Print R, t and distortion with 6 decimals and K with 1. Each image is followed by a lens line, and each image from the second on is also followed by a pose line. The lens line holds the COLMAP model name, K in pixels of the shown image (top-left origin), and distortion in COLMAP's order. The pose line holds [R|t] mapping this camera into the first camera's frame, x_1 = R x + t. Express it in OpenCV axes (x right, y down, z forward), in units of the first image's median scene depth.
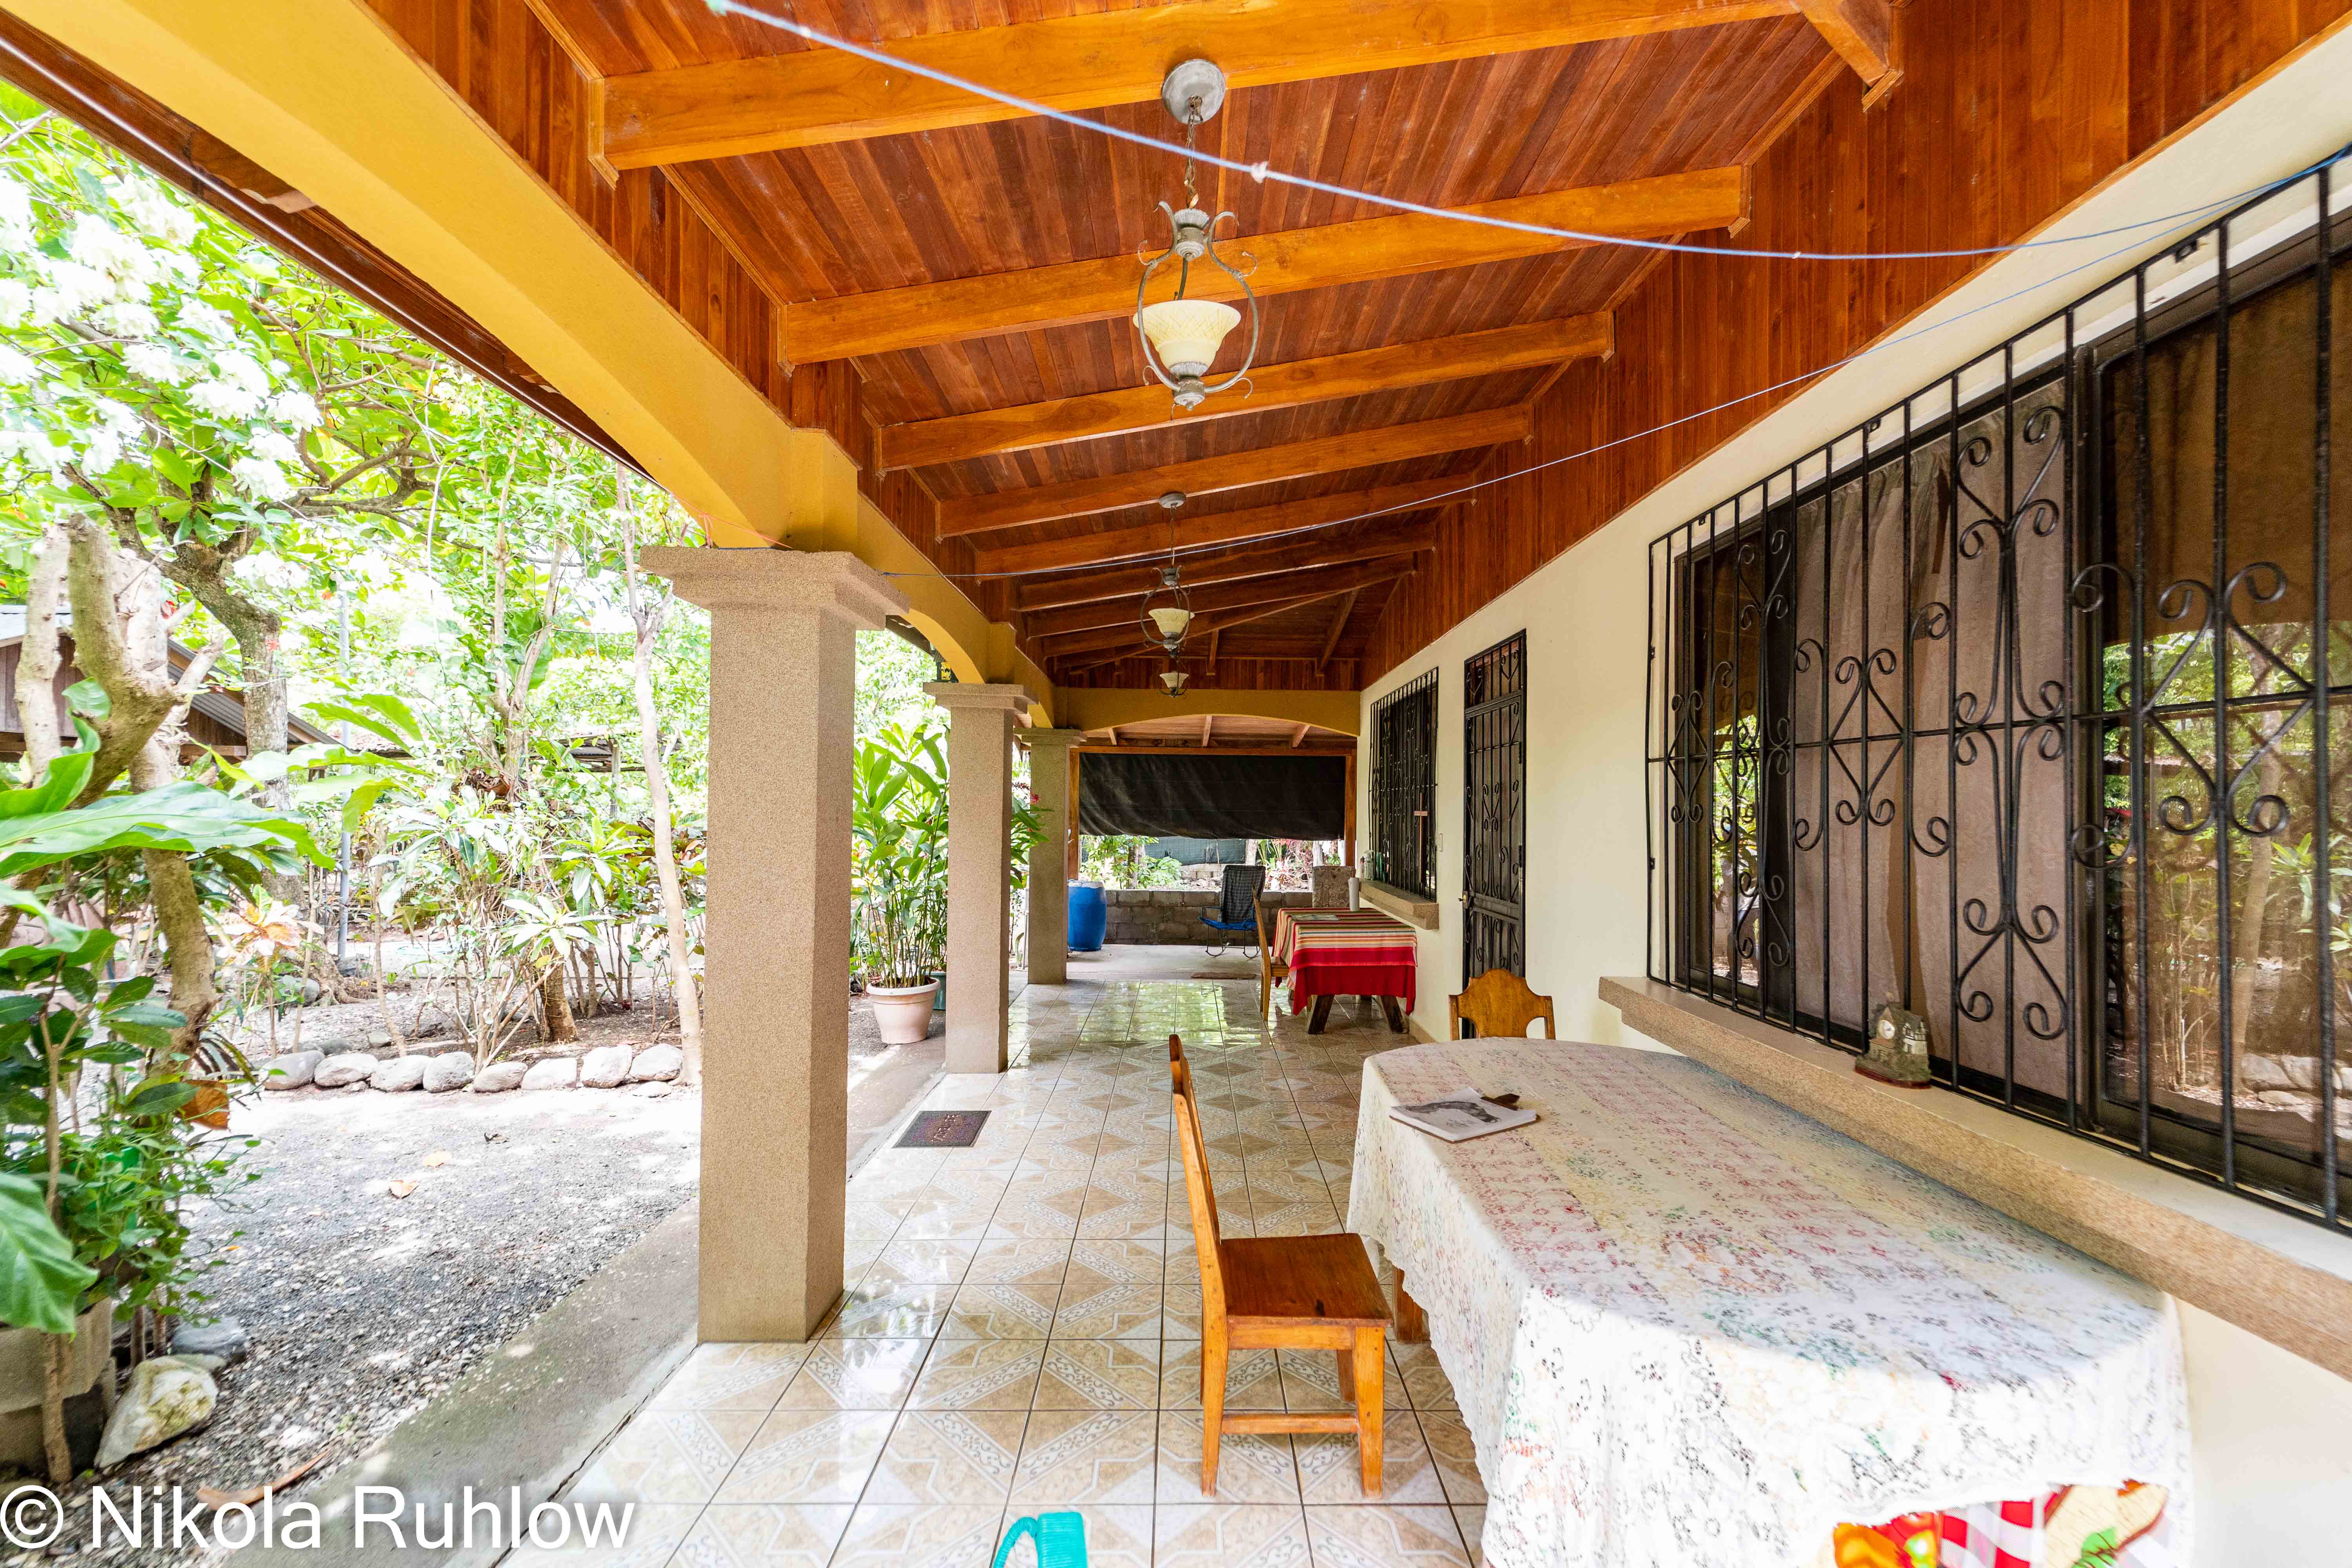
lens RADIAL K [[954.0, 0, 1191.4], [0, 954.0, 796.5], [0, 0, 1]] dist [0.000451, -0.000515]
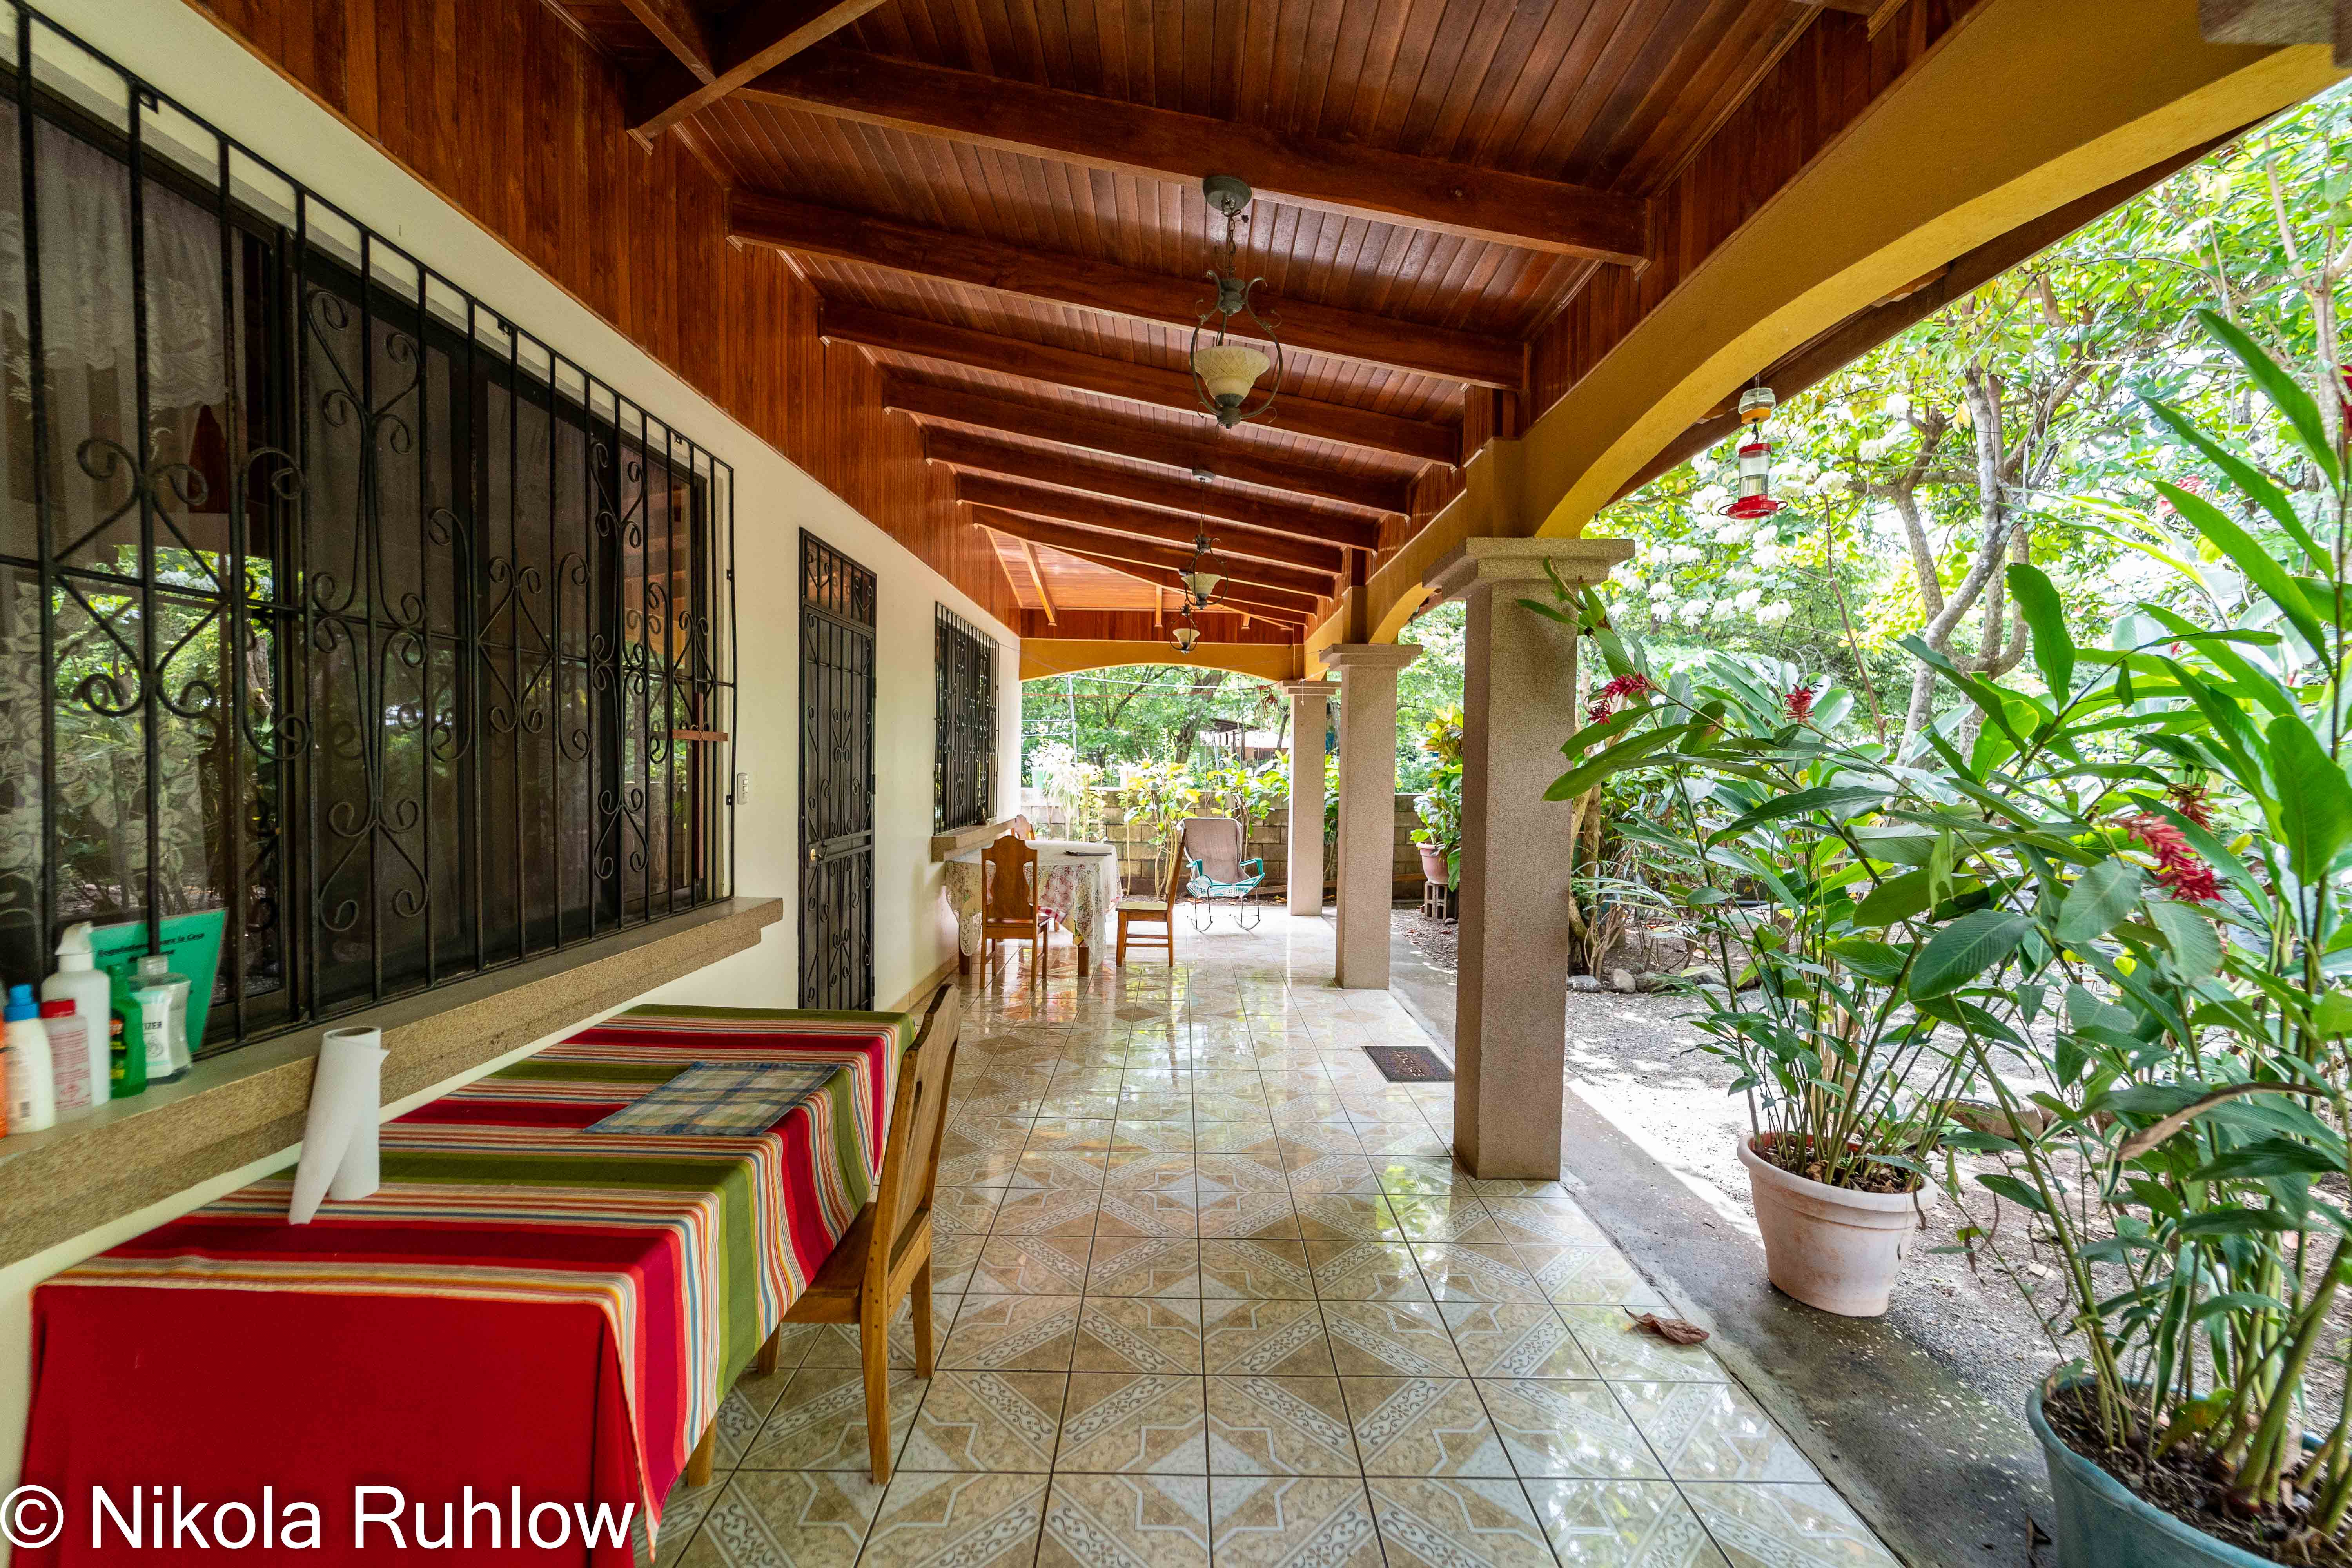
lens RADIAL K [[955.2, 0, 1194.6], [0, 955.2, 791.9], [0, 0, 1]] dist [0.005741, -0.003150]
pose [[-0.999417, -0.032923, -0.008986, -0.015902], [-0.032969, 0.999444, 0.005053, 0.069223], [0.008814, 0.005347, -0.999947, 2.080141]]
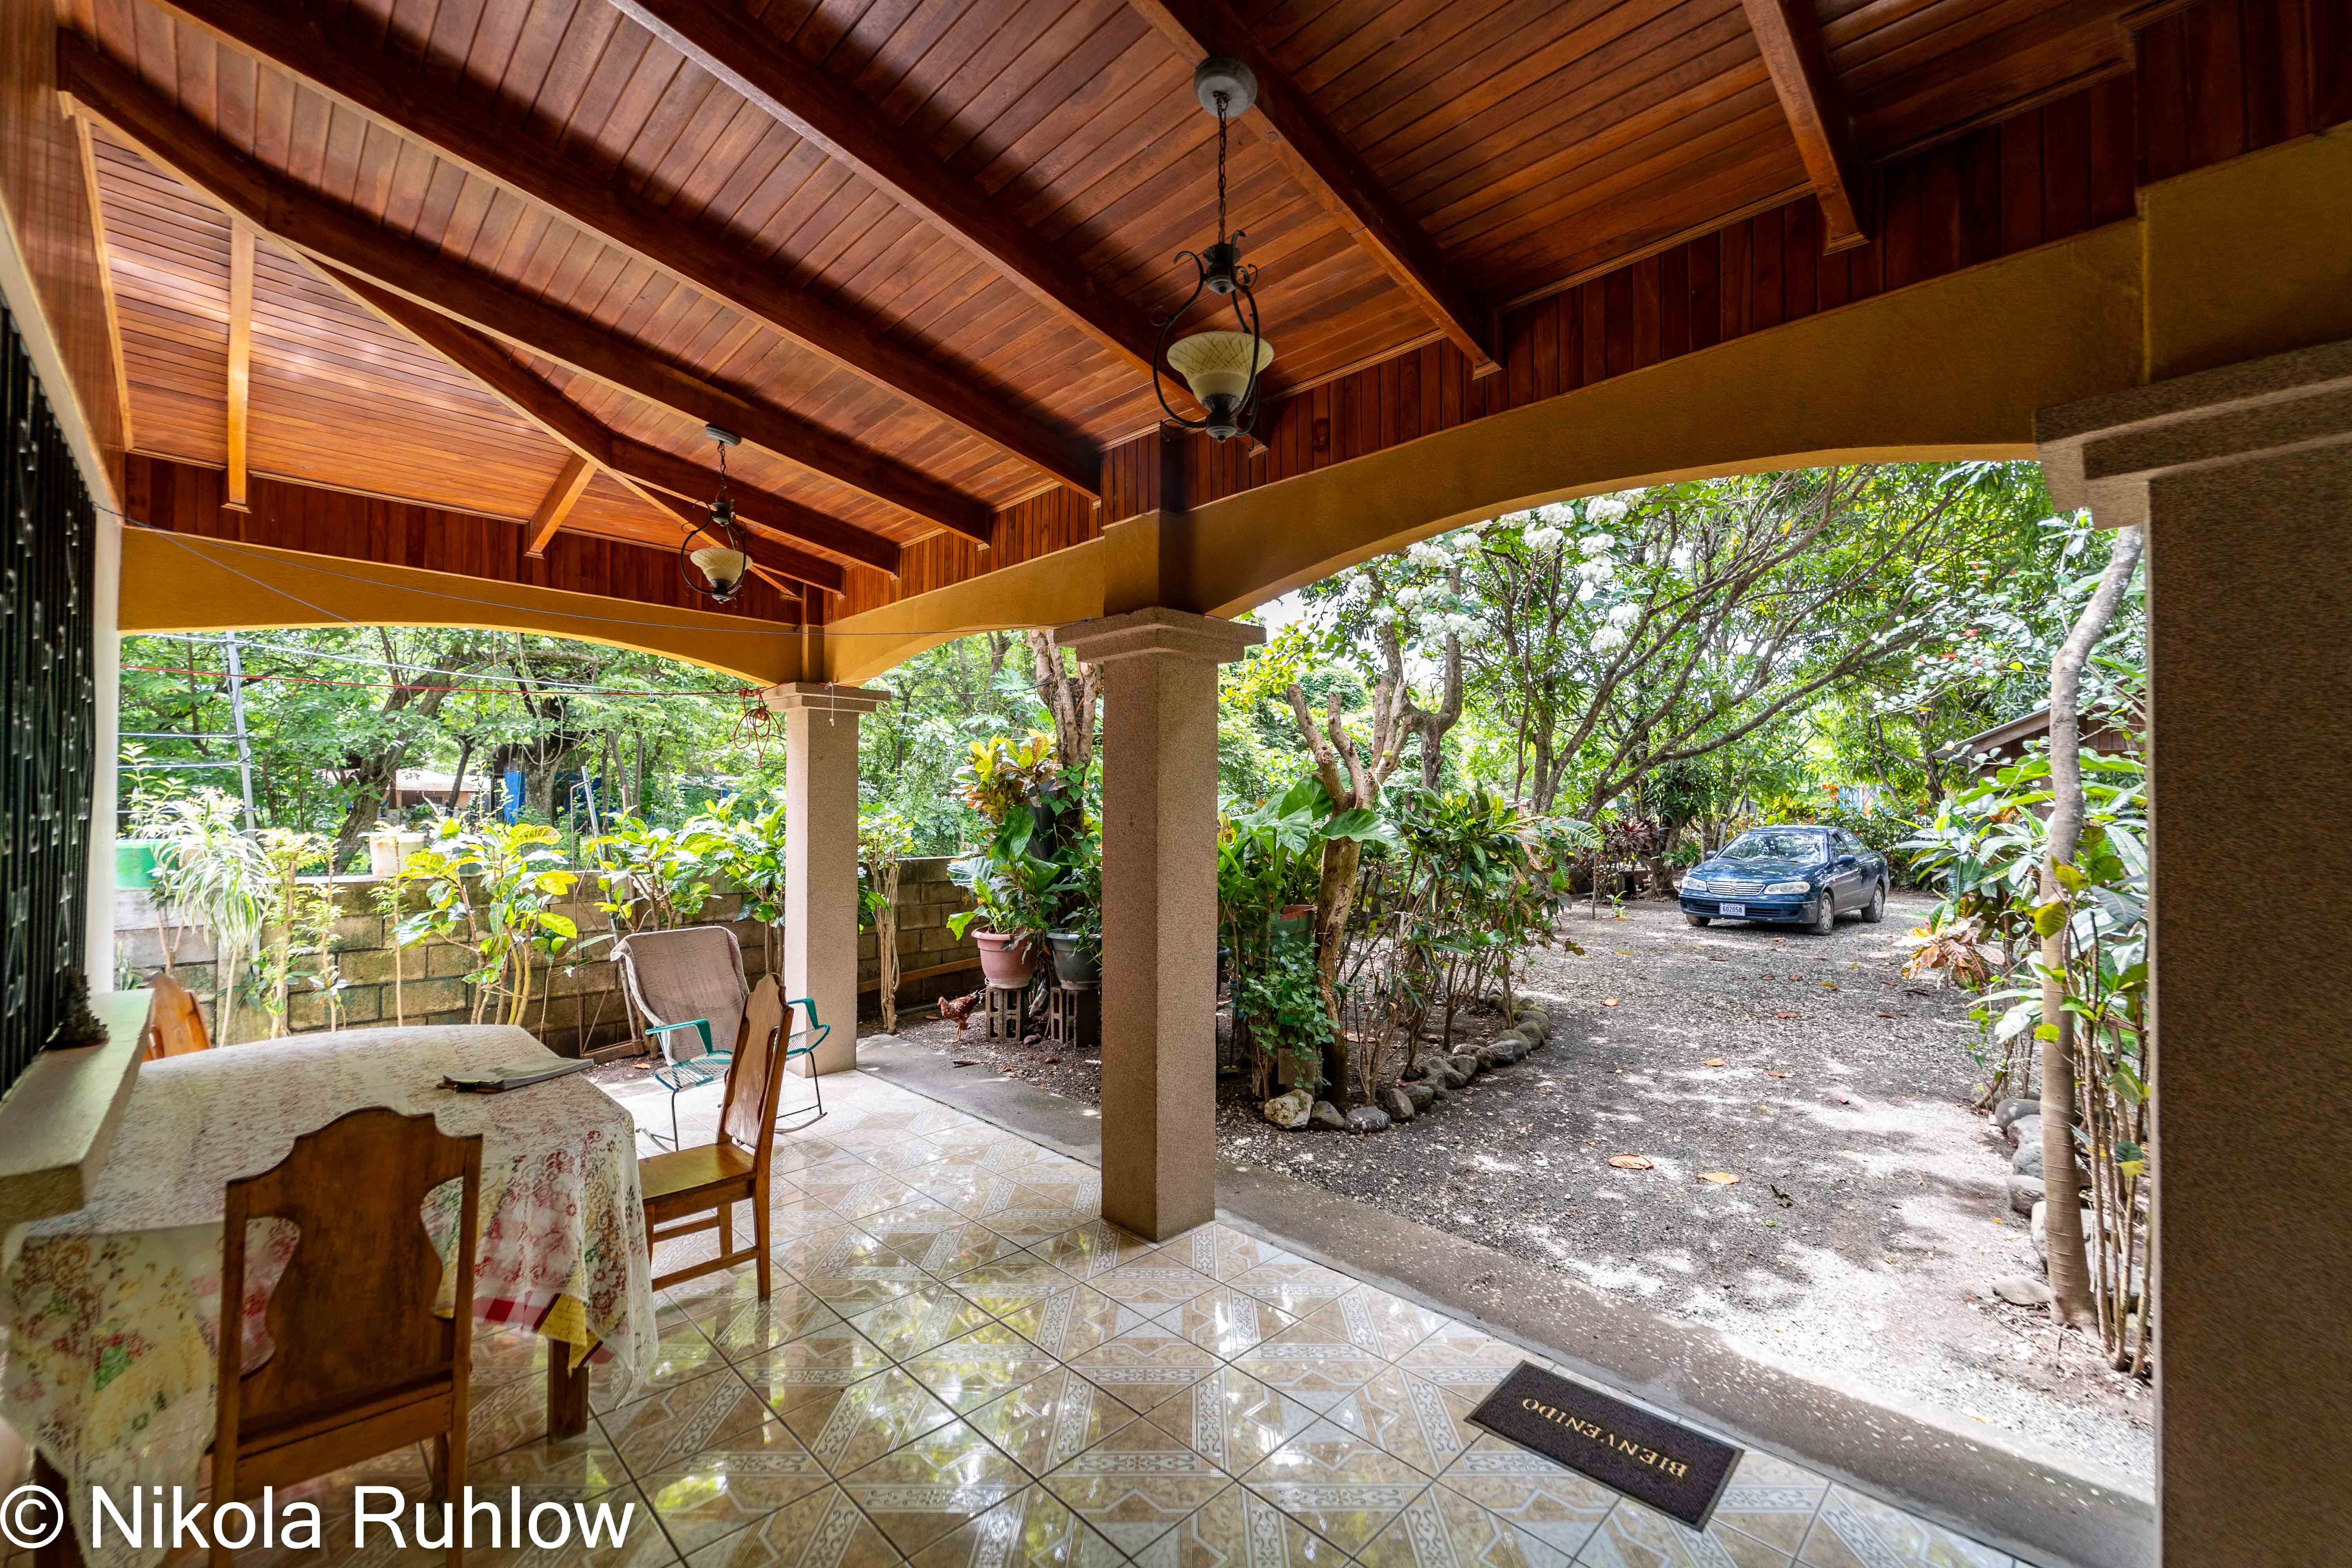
lens RADIAL K [[955.2, 0, 1194.6], [0, 955.2, 791.9], [0, 0, 1]] dist [0.005741, -0.003150]
pose [[-0.712111, -0.033863, -0.701250, 0.263377], [0.003627, 0.998645, -0.051908, 0.038283], [0.702058, -0.039507, -0.711023, 1.253420]]
